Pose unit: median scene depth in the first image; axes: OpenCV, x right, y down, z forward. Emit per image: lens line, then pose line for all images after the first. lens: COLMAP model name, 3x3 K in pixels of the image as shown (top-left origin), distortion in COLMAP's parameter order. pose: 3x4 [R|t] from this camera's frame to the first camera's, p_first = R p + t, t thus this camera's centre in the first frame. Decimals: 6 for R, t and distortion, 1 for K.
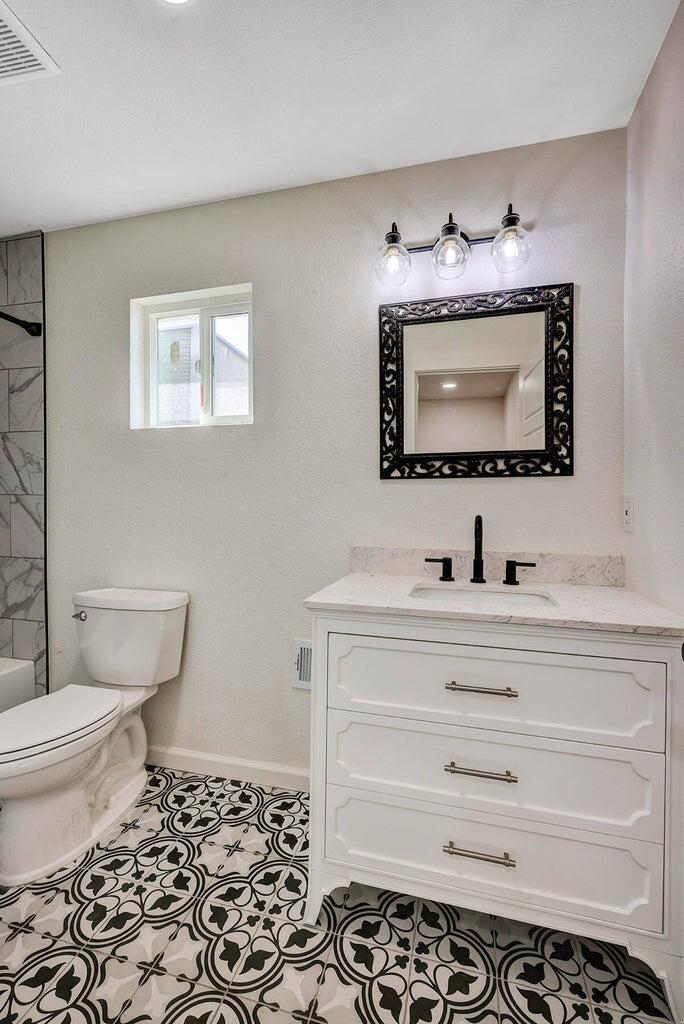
lens RADIAL K [[444.6, 0, 343.1], [0, 444.6, 509.5], [0, 0, 1]] dist [-0.003339, 0.000485]
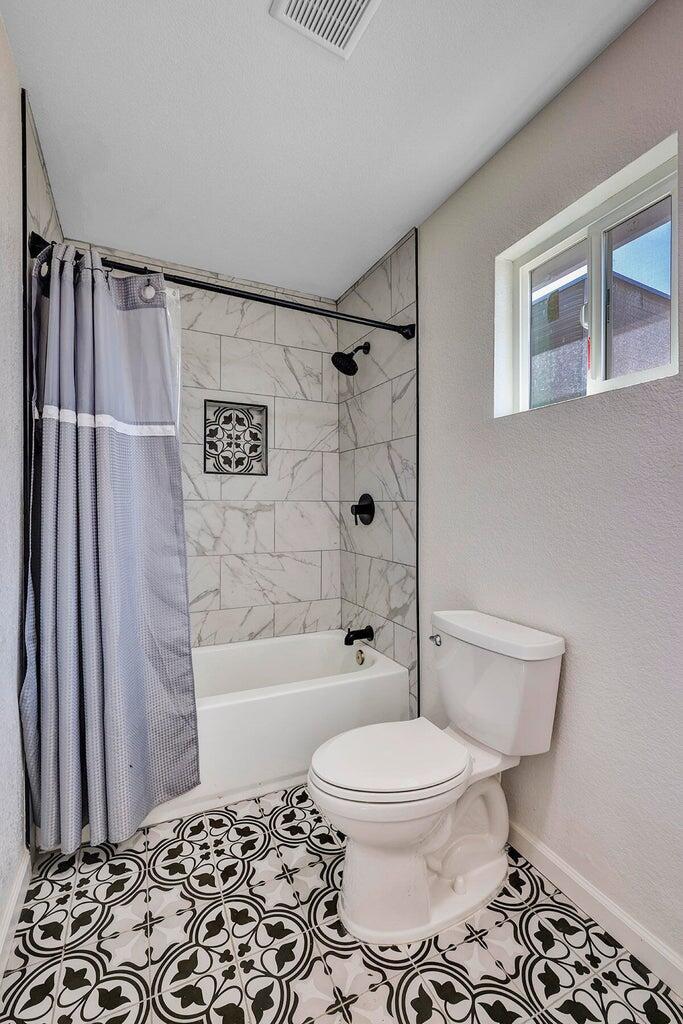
lens RADIAL K [[444.6, 0, 350.4], [0, 444.6, 511.7], [0, 0, 1]] dist [-0.003339, 0.000485]
pose [[0.661568, 0.004399, -0.749872, -0.048564], [-0.007585, 0.999971, -0.000826, -0.008788], [0.749847, 0.006234, 0.661582, 0.282828]]
